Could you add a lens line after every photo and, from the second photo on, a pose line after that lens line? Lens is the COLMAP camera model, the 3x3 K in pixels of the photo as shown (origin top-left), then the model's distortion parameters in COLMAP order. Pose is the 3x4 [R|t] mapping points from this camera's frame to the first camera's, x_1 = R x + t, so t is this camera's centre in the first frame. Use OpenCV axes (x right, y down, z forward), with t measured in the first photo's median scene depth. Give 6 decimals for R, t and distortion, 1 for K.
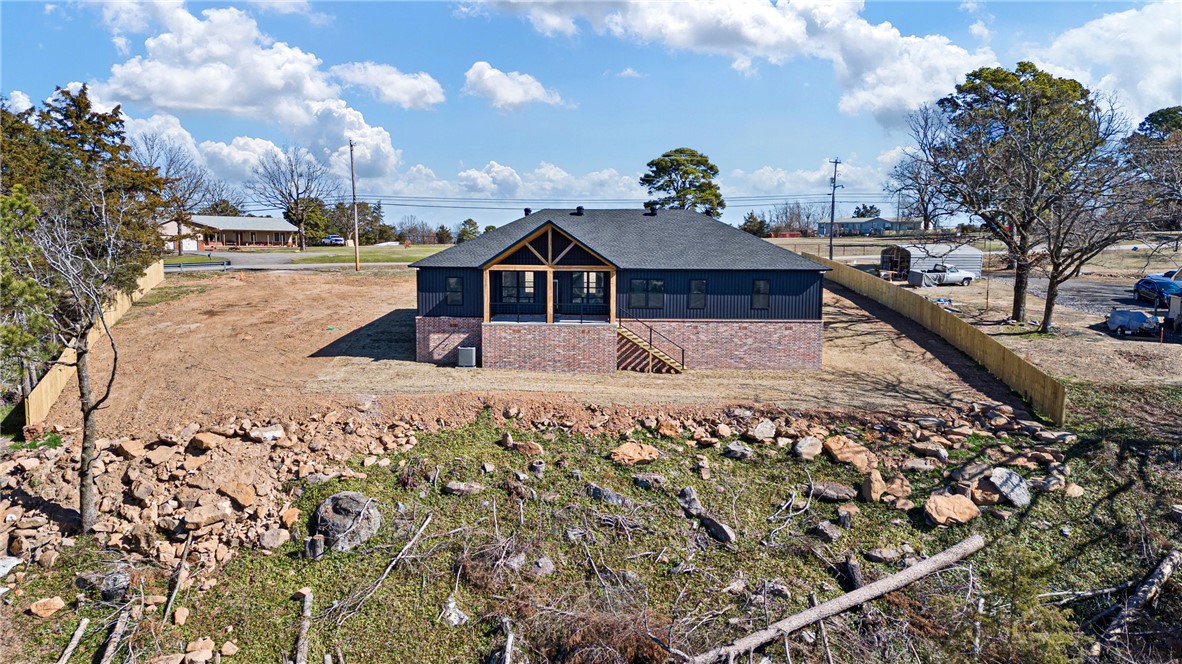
lens RADIAL K [[868.6, 0, 594.0], [0, 868.6, 324.5], [0, 0, 1]] dist [0.071816, -0.050404]
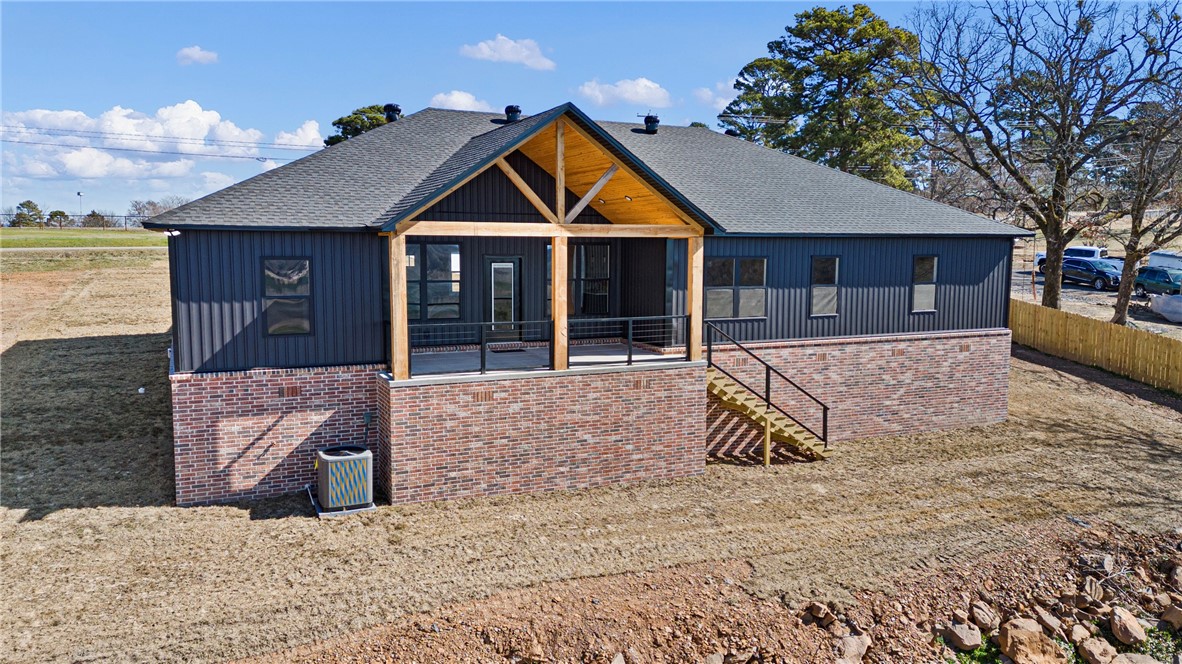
lens RADIAL K [[868.6, 0, 594.8], [0, 868.6, 329.3], [0, 0, 1]] dist [0.071816, -0.050404]
pose [[0.904884, -0.046125, 0.423151, -0.232655], [0.041420, 0.998935, 0.020312, -0.031077], [-0.423637, -0.000853, 0.905831, 0.722966]]
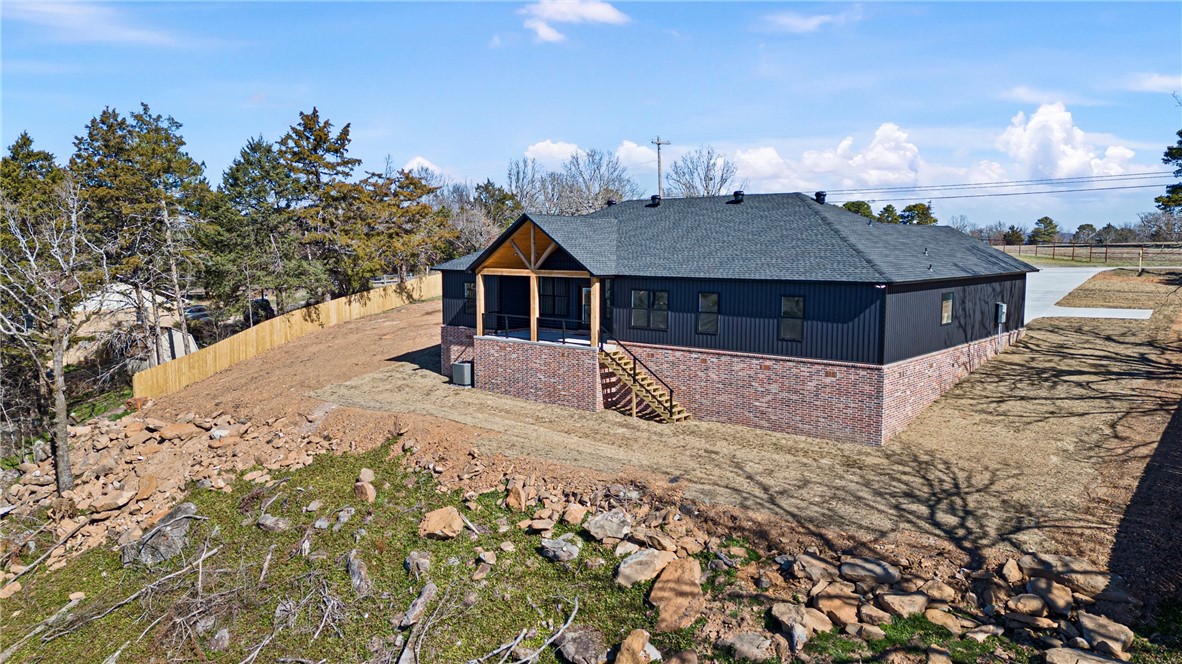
lens RADIAL K [[868.6, 0, 591.1], [0, 868.6, 325.3], [0, 0, 1]] dist [0.071816, -0.050404]
pose [[0.770464, 0.053461, -0.635238, 0.573367], [-0.056201, 0.998294, 0.015850, -0.036537], [0.635001, 0.023489, 0.772154, 0.468126]]
